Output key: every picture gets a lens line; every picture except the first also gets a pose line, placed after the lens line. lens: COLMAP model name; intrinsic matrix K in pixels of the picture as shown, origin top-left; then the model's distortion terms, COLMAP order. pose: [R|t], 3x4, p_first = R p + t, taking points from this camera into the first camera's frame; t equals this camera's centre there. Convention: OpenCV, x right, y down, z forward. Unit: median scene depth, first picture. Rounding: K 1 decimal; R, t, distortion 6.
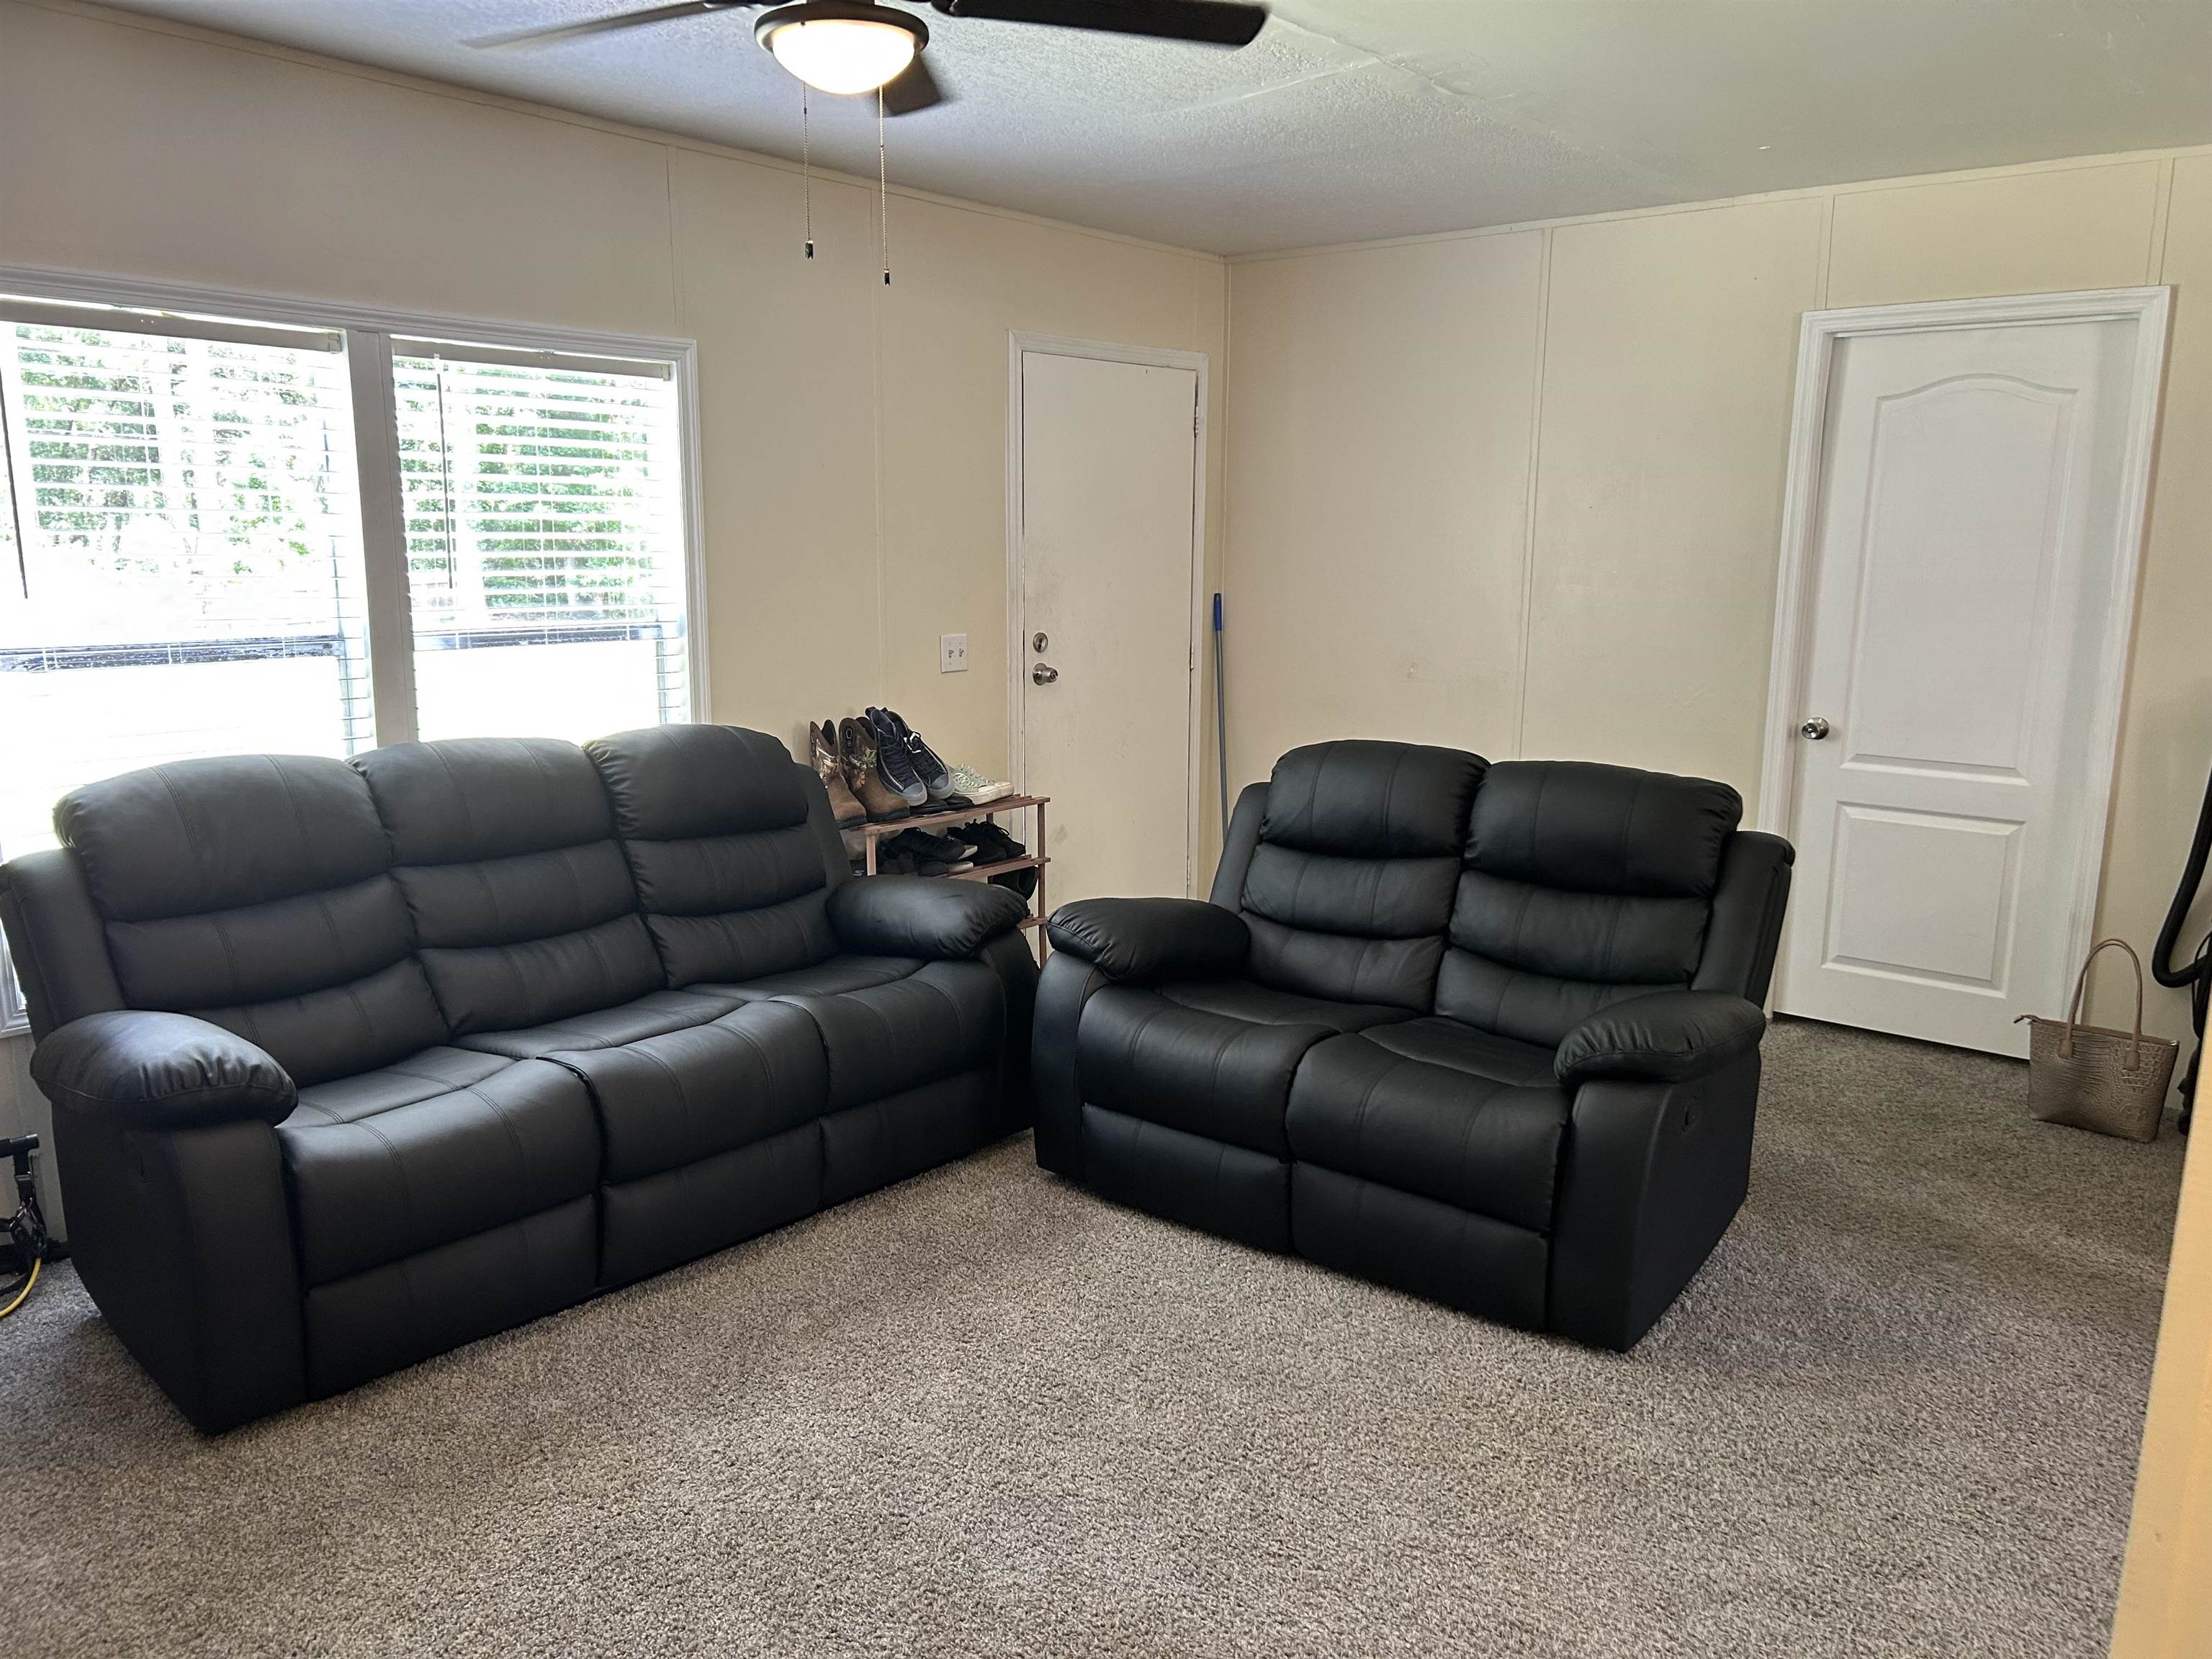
lens RADIAL K [[1649.7, 0, 1102.9], [0, 1649.7, 834.8], [0, 0, 1]] dist [0.023379, -0.028995]
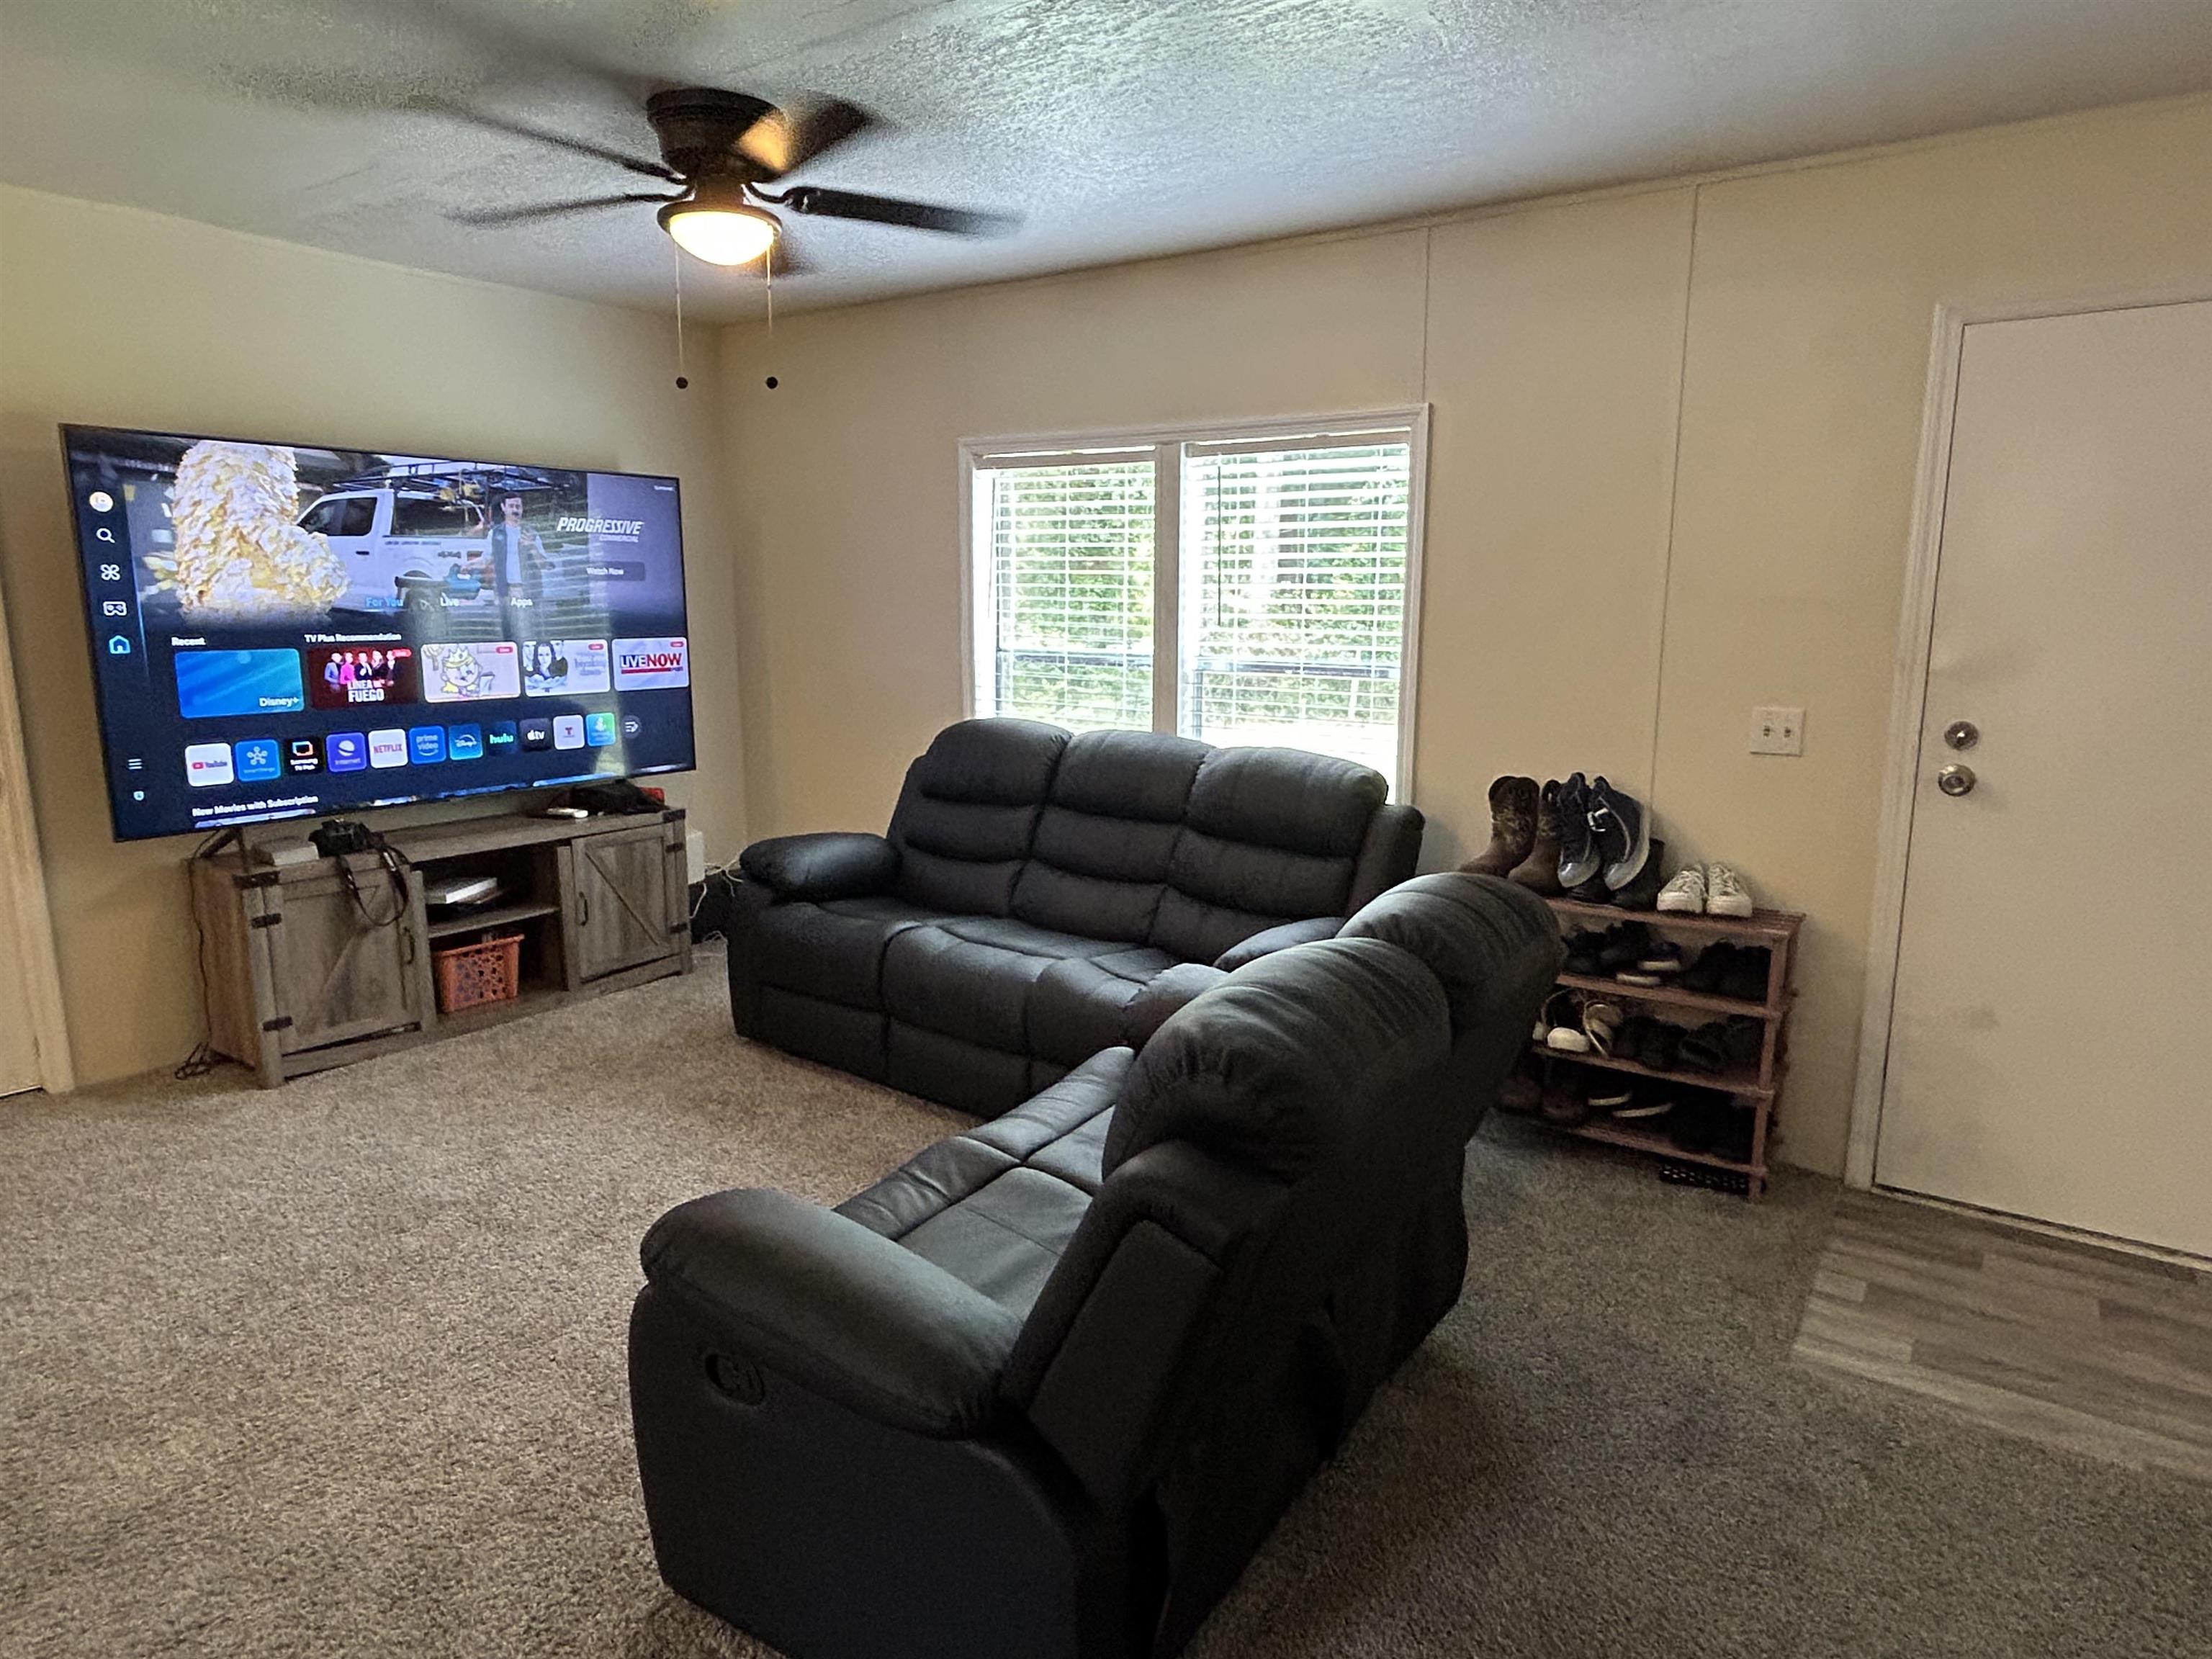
lens RADIAL K [[1352.6, 0, 1102.3], [0, 1352.6, 828.5], [0, 0, 1]] dist [-0.005872, -0.001217]
pose [[0.092952, 0.169976, -0.981055, 0.531844], [-0.175673, 0.972663, 0.151877, -0.107679], [0.980050, 0.158227, 0.120271, 0.615754]]
